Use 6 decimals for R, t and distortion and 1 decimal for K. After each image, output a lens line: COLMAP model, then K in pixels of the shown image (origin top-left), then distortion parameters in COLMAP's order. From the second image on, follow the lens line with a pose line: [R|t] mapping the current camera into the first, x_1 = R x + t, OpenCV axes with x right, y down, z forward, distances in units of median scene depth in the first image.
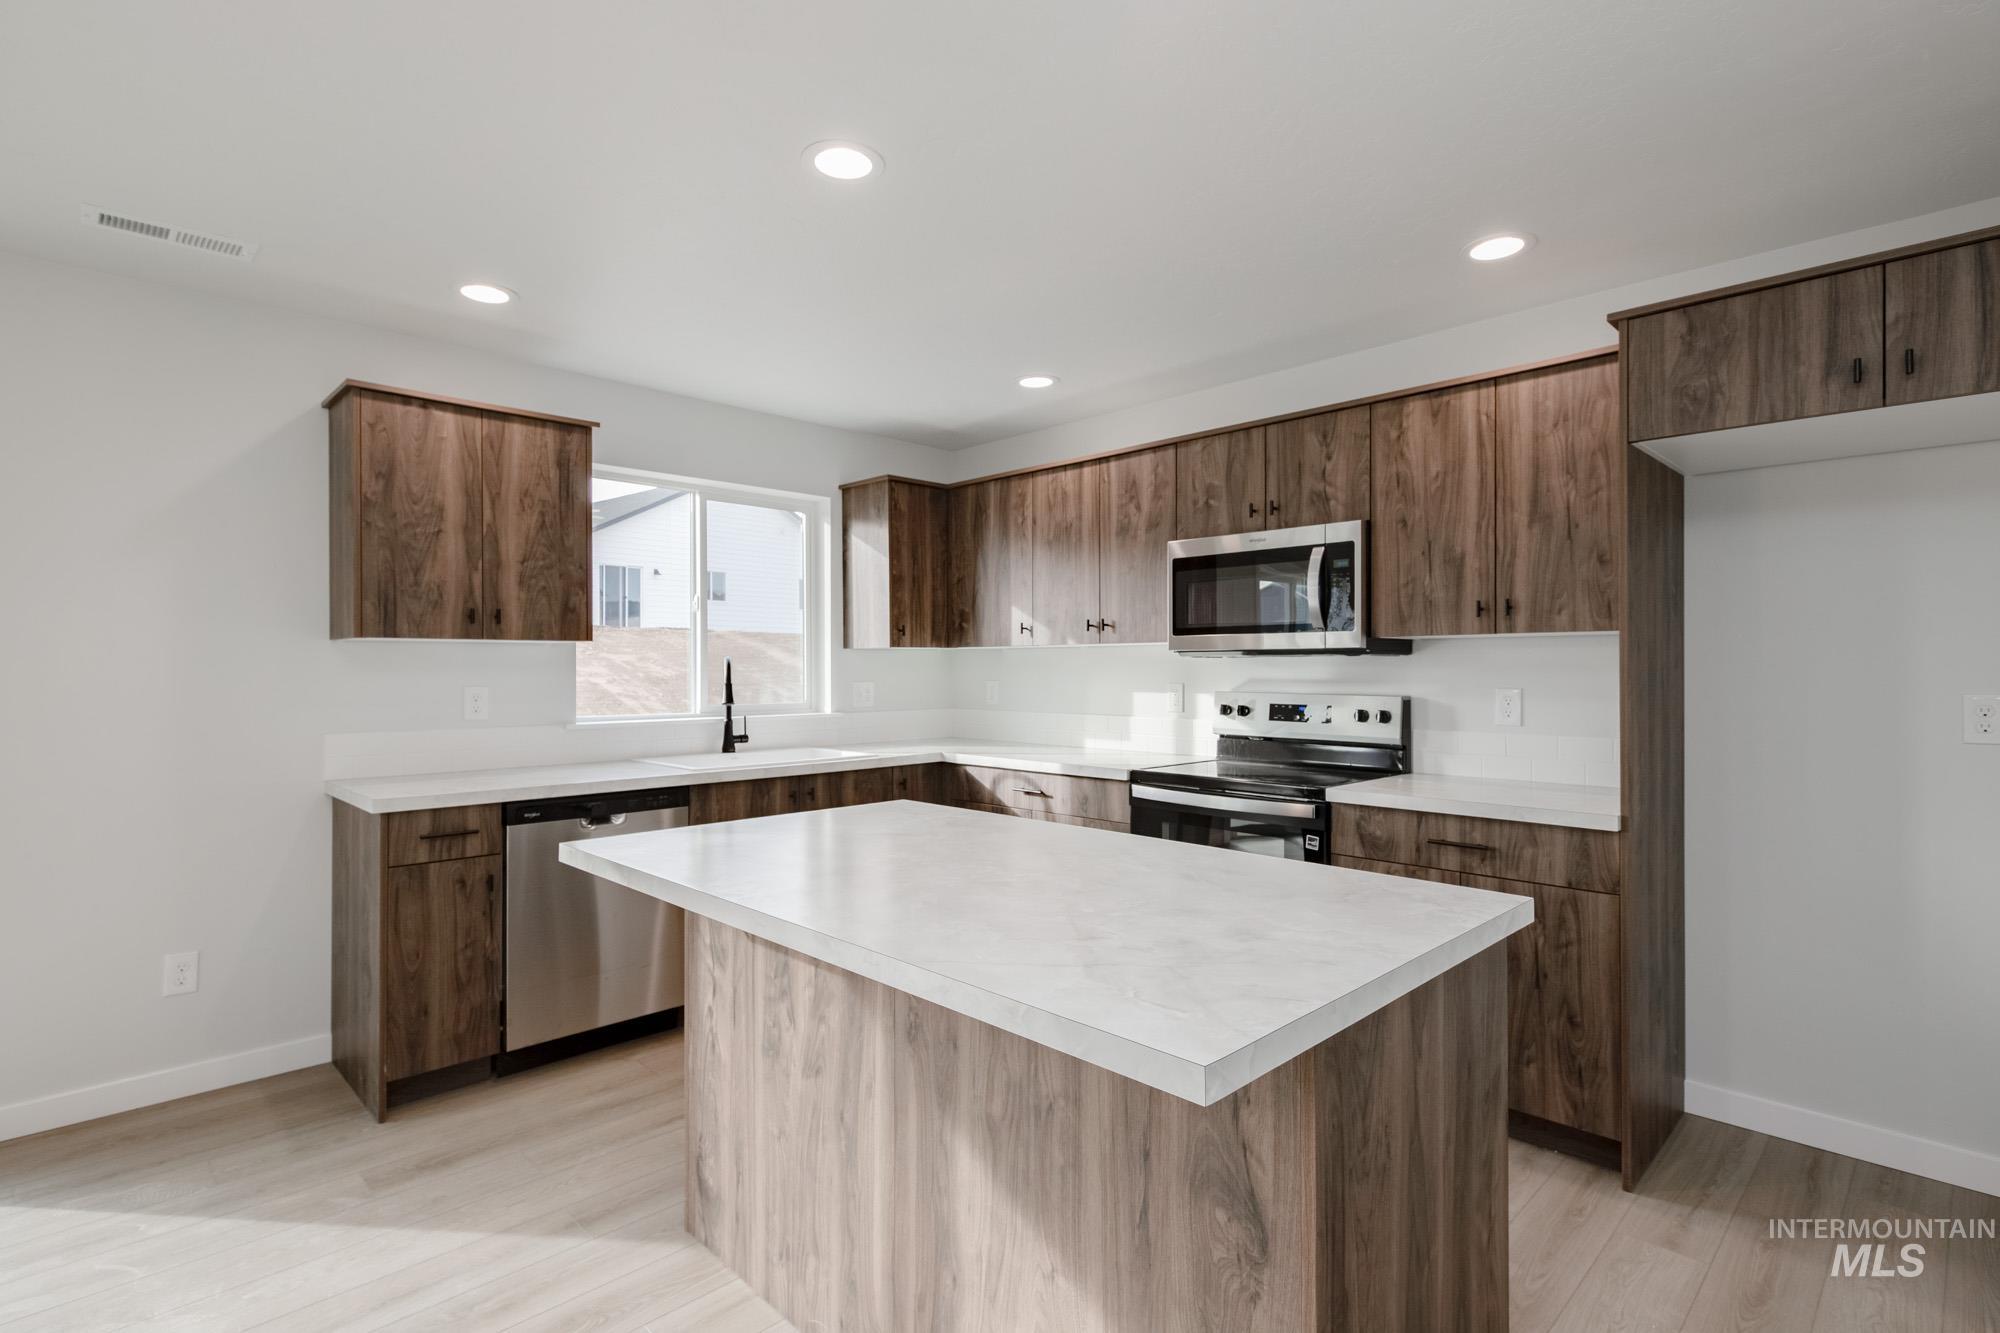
lens RADIAL K [[967.4, 0, 992.5], [0, 967.4, 668.1], [0, 0, 1]] dist [0.018722, -0.008462]
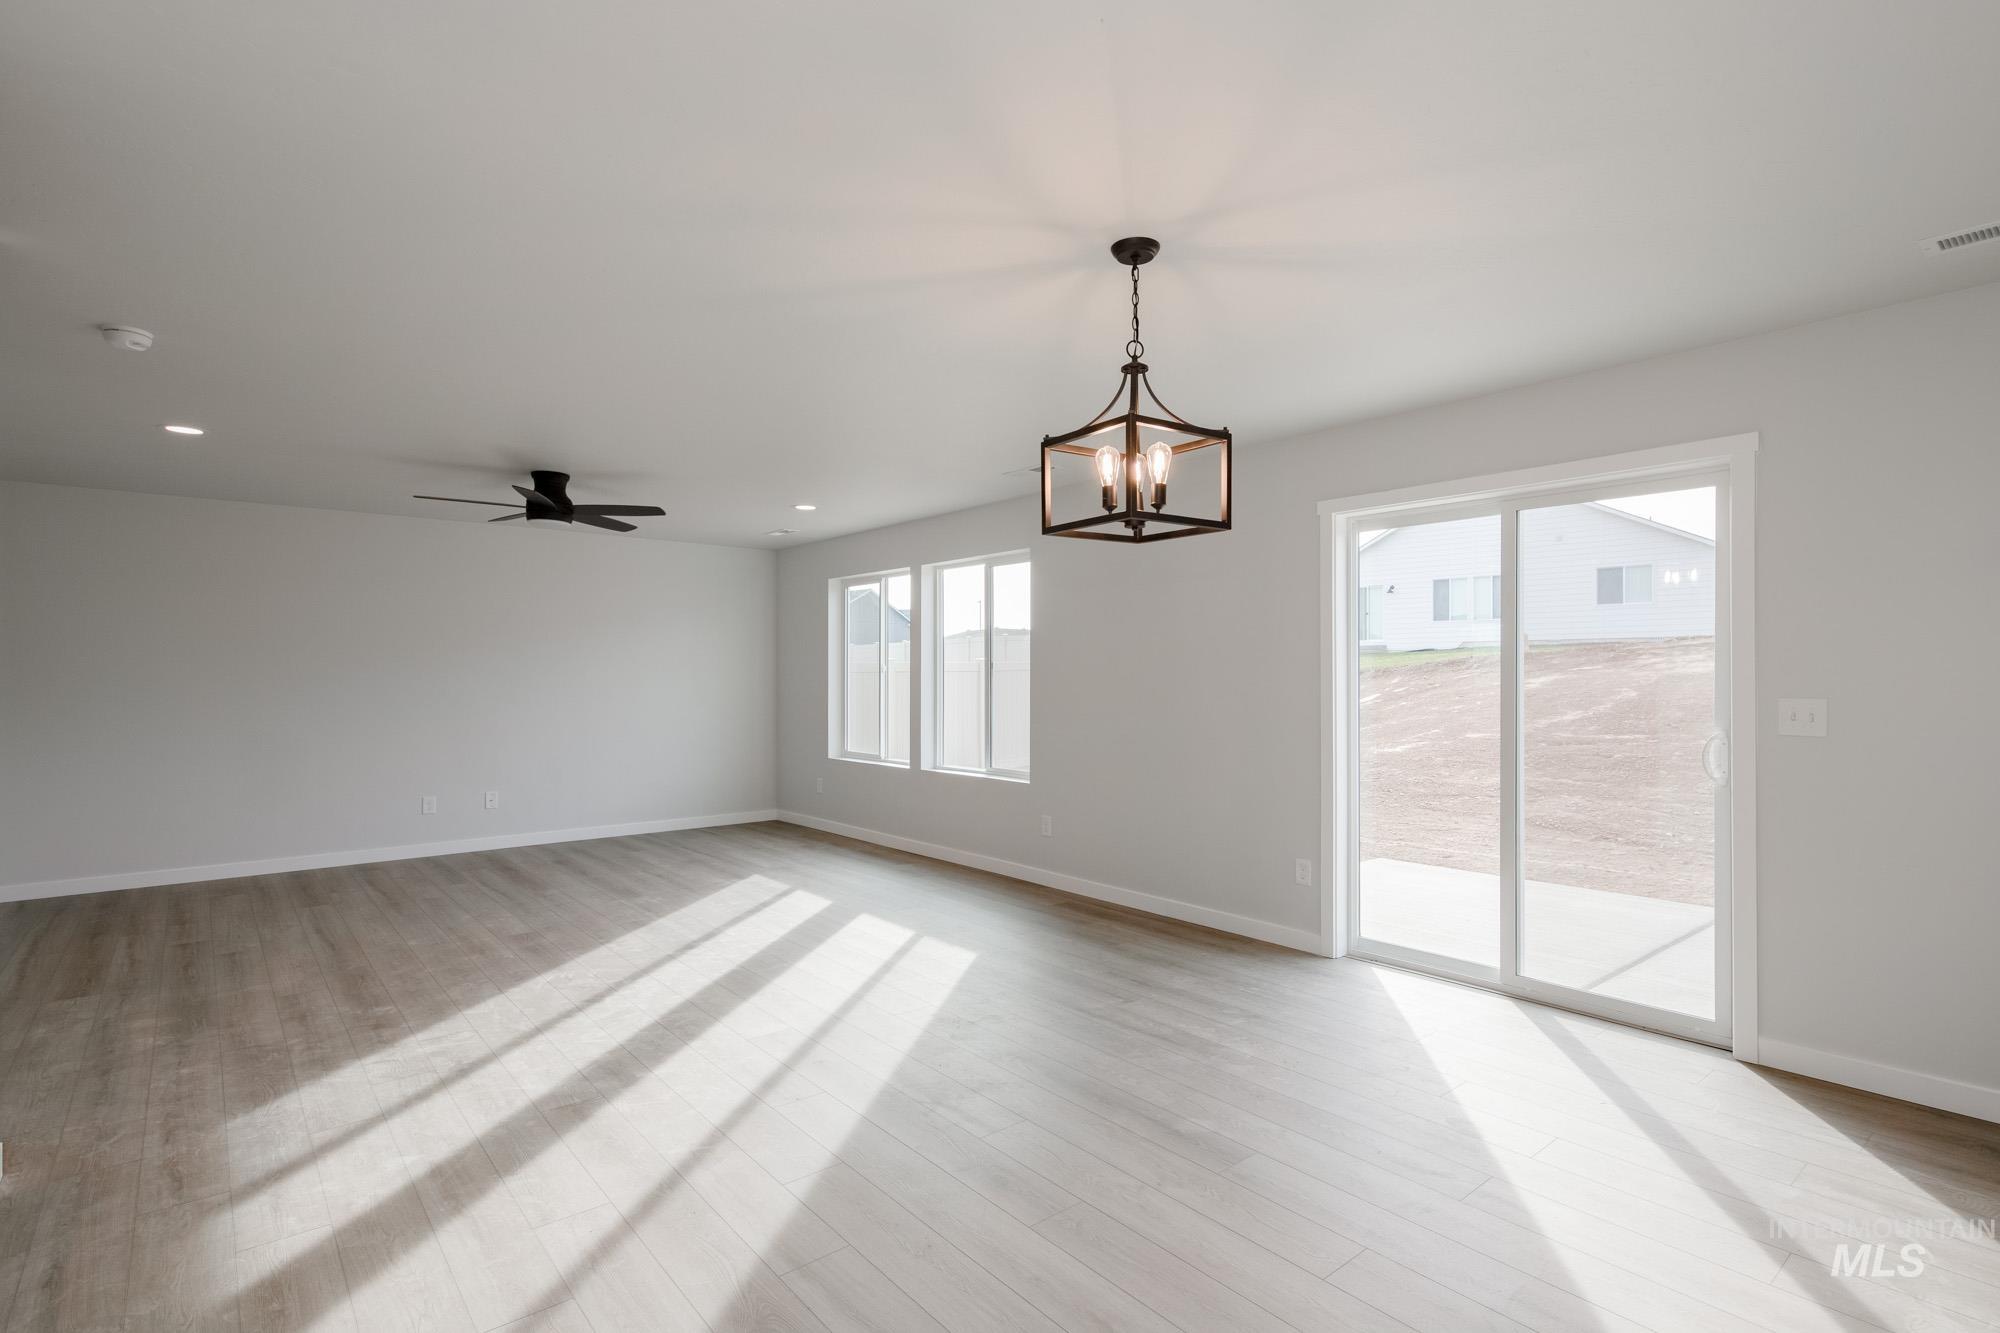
lens RADIAL K [[956.1, 0, 1006.6], [0, 956.1, 672.0], [0, 0, 1]] dist [0.013715, -0.005183]
pose [[-0.073980, -0.001803, -0.997258, 0.148838], [0.000944, 0.999998, -0.001878, -0.003026], [0.997259, -0.001080, -0.073978, 0.064448]]
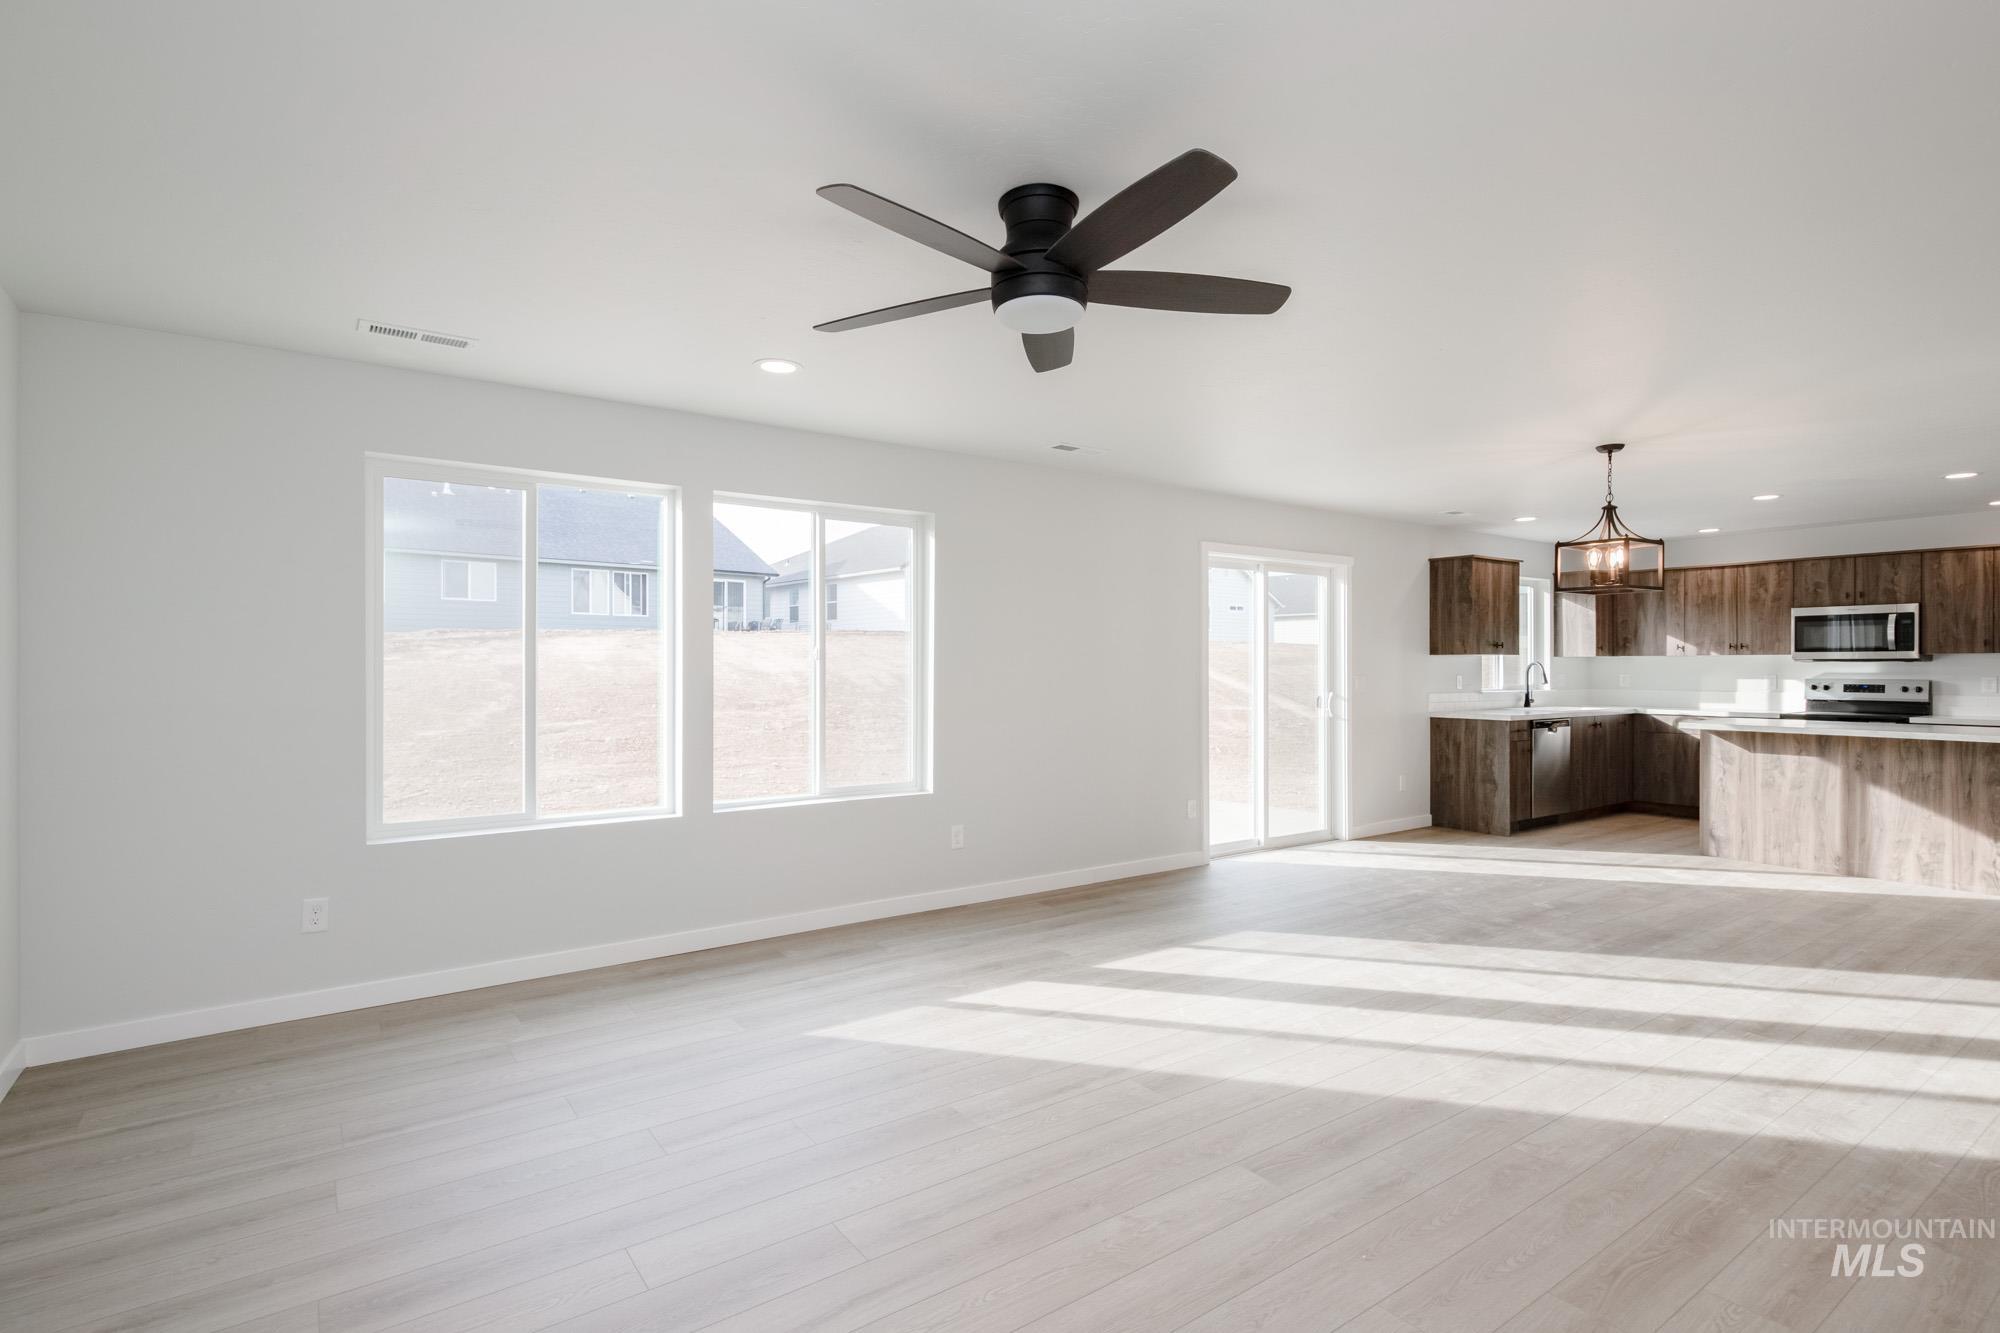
lens RADIAL K [[967.4, 0, 987.4], [0, 967.4, 671.7], [0, 0, 1]] dist [0.018722, -0.008462]
pose [[0.986952, 0.003063, -0.160986, -1.397265], [-0.002181, 0.999982, 0.005657, 0.001574], [0.161000, -0.005232, 0.986941, -1.612484]]
